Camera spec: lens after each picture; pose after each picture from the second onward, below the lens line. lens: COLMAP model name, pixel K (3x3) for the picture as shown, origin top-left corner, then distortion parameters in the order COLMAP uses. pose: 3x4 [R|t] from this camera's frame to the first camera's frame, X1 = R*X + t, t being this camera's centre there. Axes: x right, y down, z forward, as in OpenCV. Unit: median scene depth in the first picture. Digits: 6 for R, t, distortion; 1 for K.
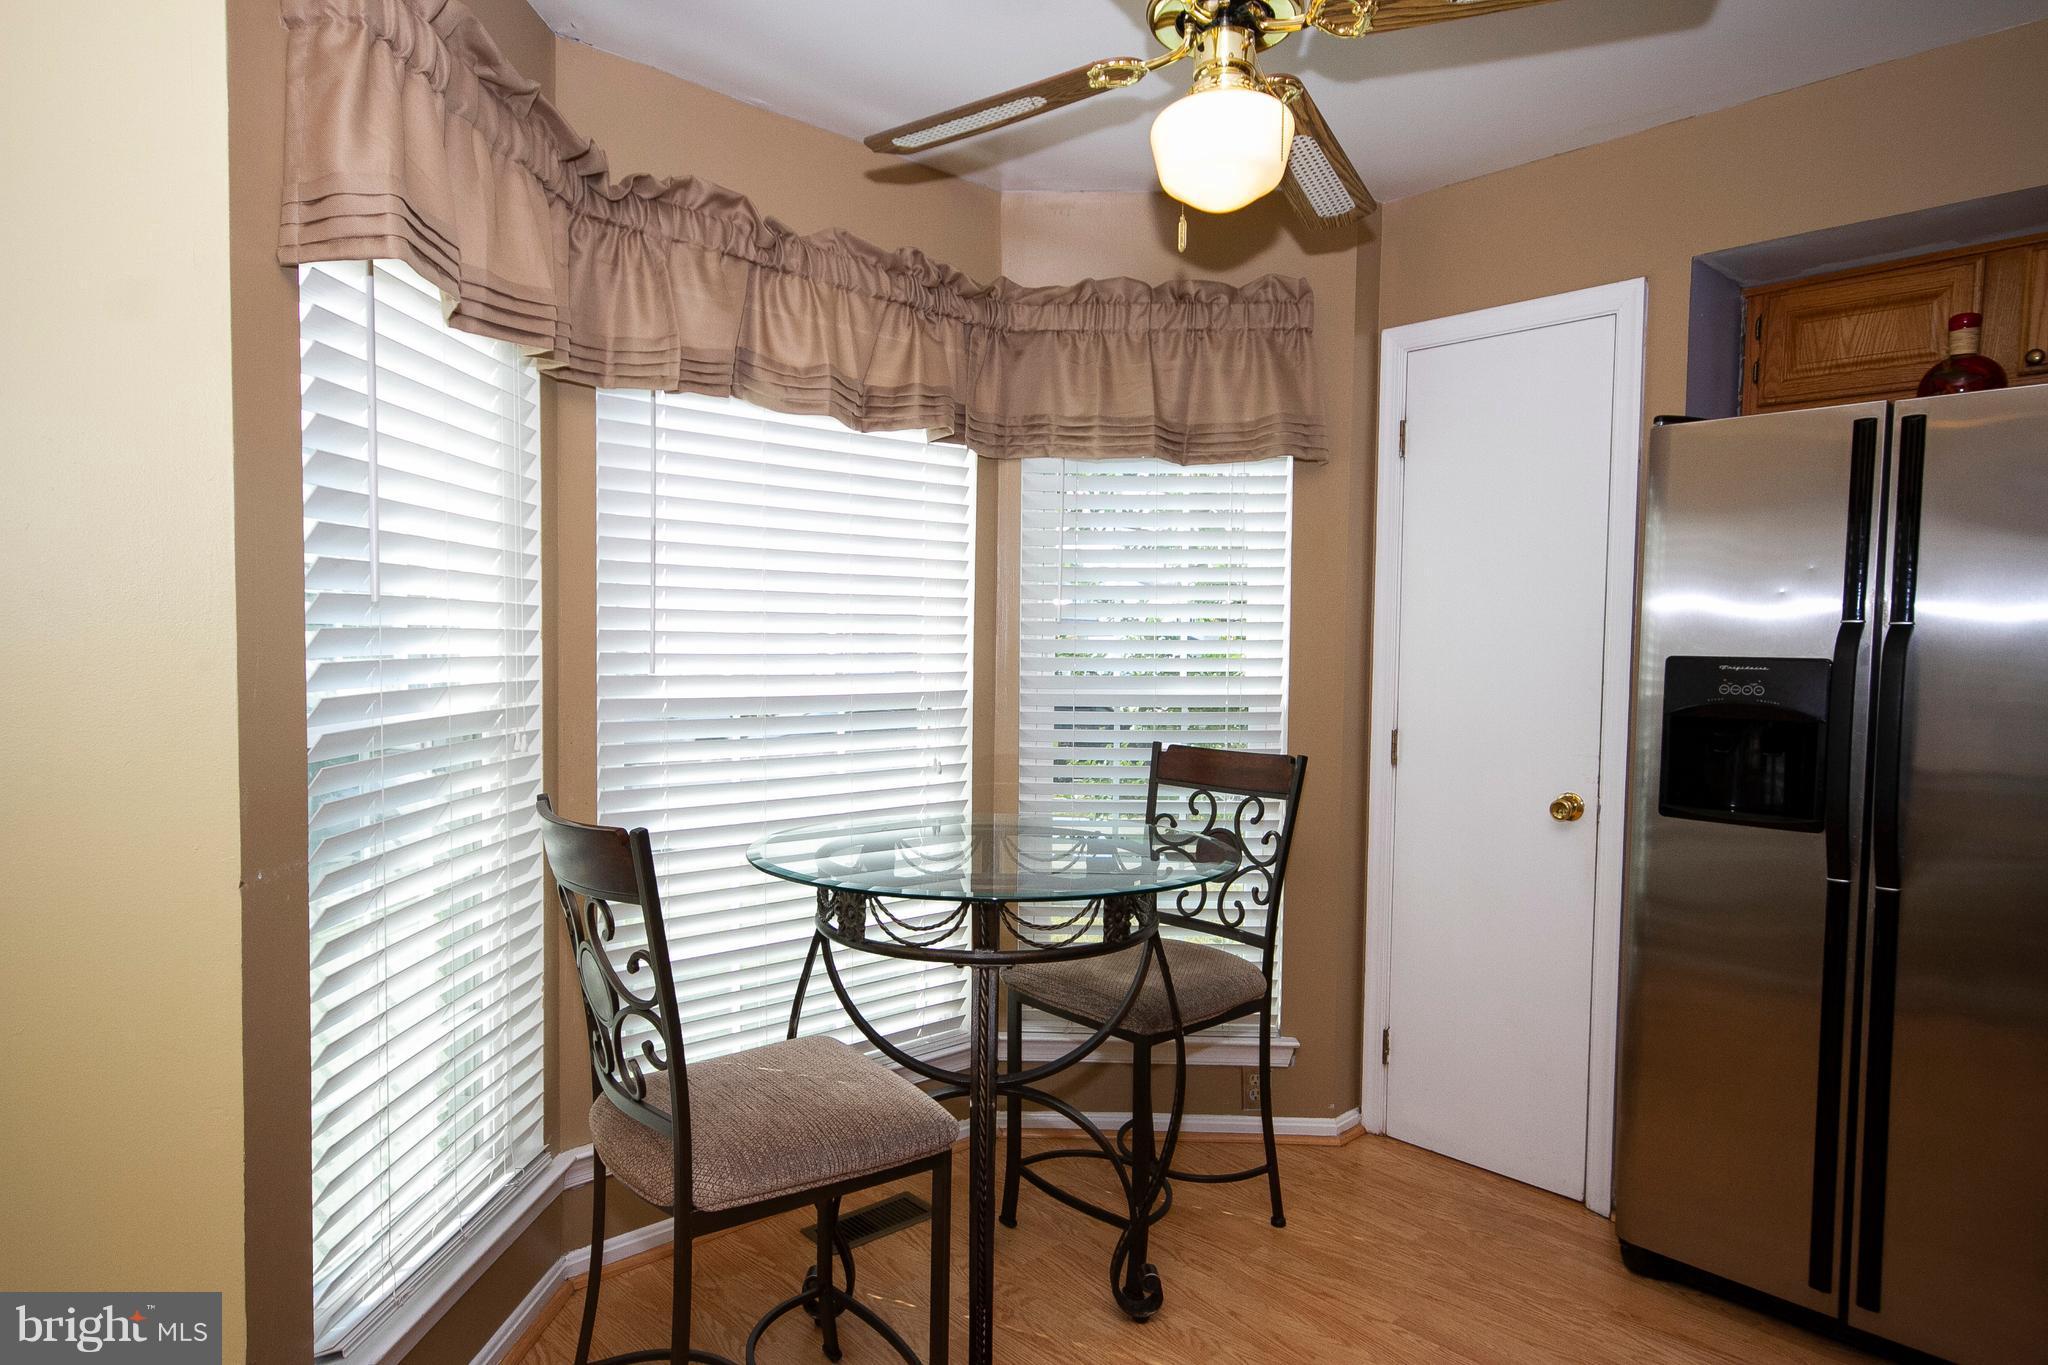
lens RADIAL K [[1164.1, 0, 1012.9], [0, 1164.1, 678.5], [0, 0, 1]] dist [-0.004408, 0.000871]
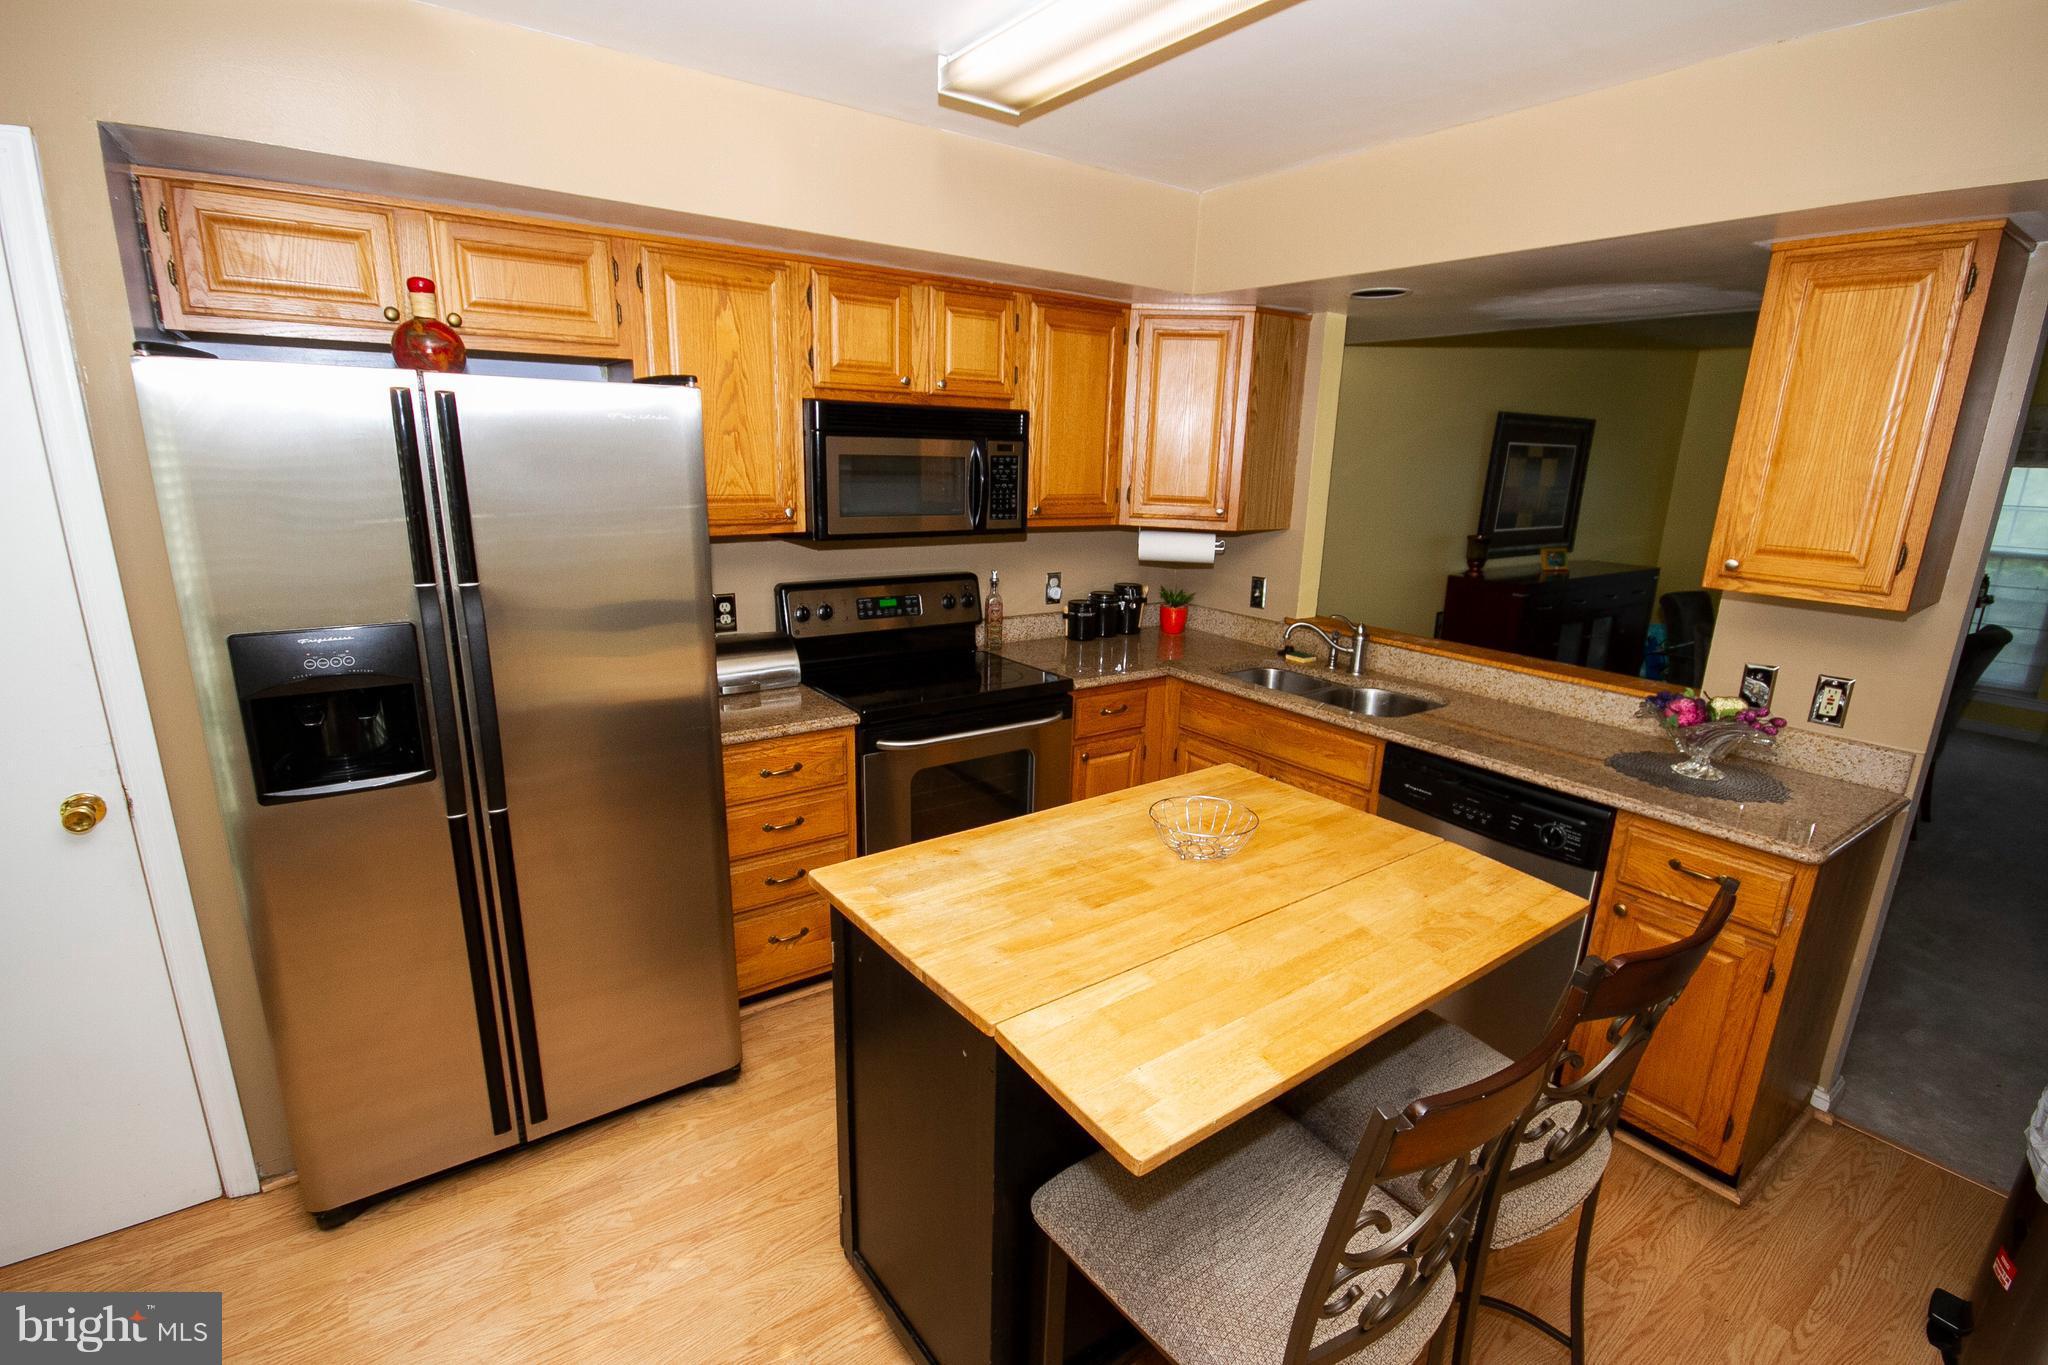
lens RADIAL K [[965.2, 0, 1013.0], [0, 965.2, 707.9], [0, 0, 1]] dist [-0.005656, -0.009037]
pose [[0.112262, -0.274360, 0.955052, -0.075814], [0.013215, 0.961455, 0.274646, -0.147378], [-0.993591, -0.018212, 0.111560, 0.301808]]
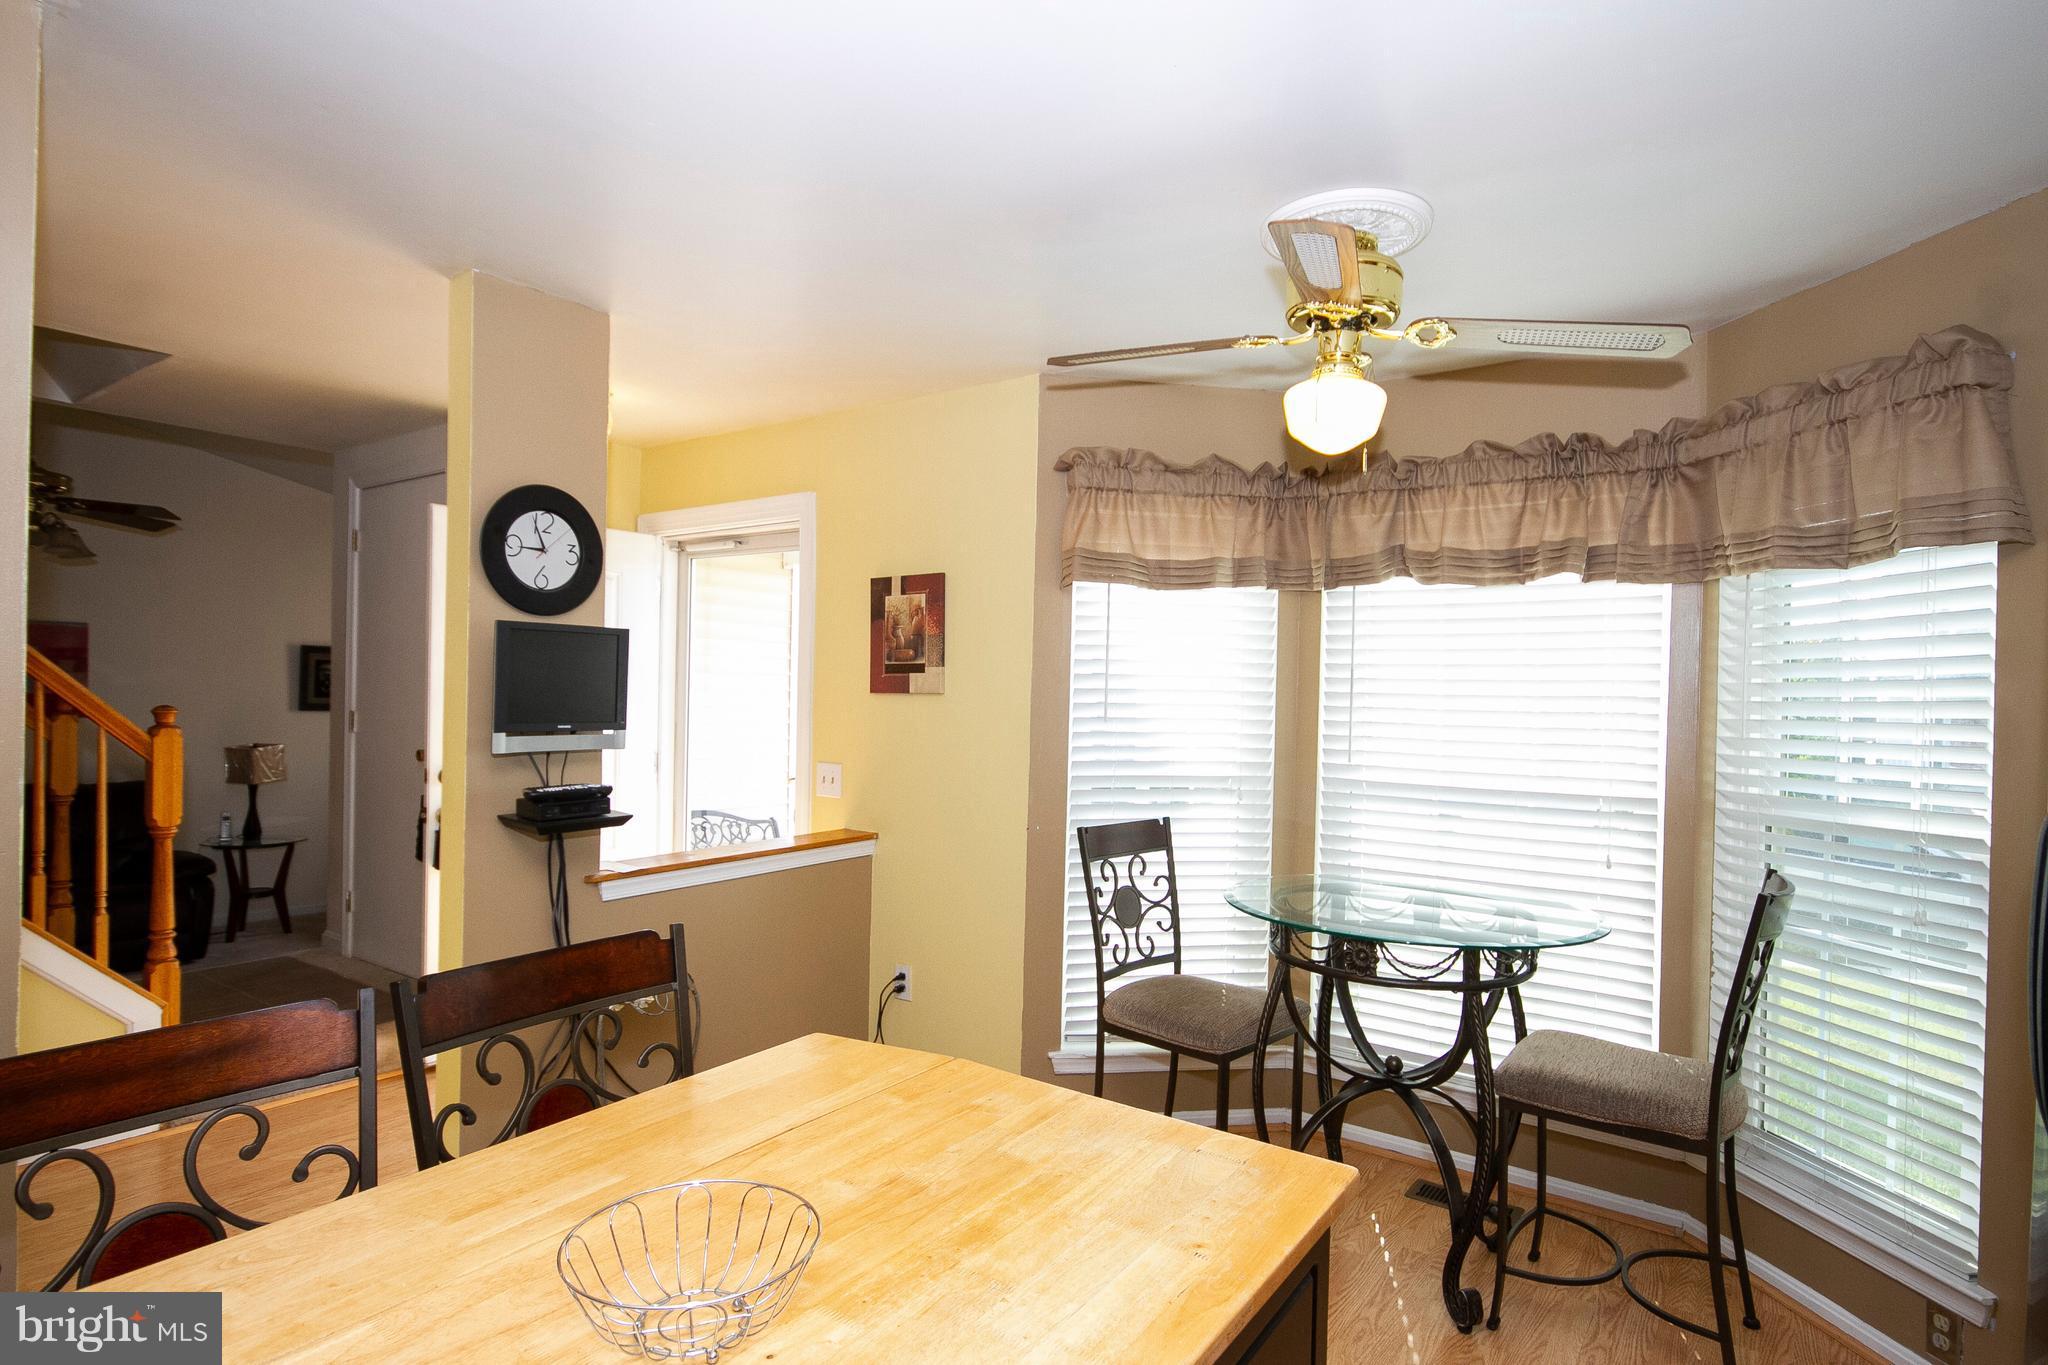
lens RADIAL K [[1077.2, 0, 1002.3], [0, 1077.2, 702.1], [0, 0, 1]] dist [-0.007013, 0.002160]
pose [[0.186522, -0.000305, -0.982451, 0.990665], [-0.055846, 0.998380, -0.010912, -0.041351], [0.980862, 0.056901, 0.186203, 0.250336]]
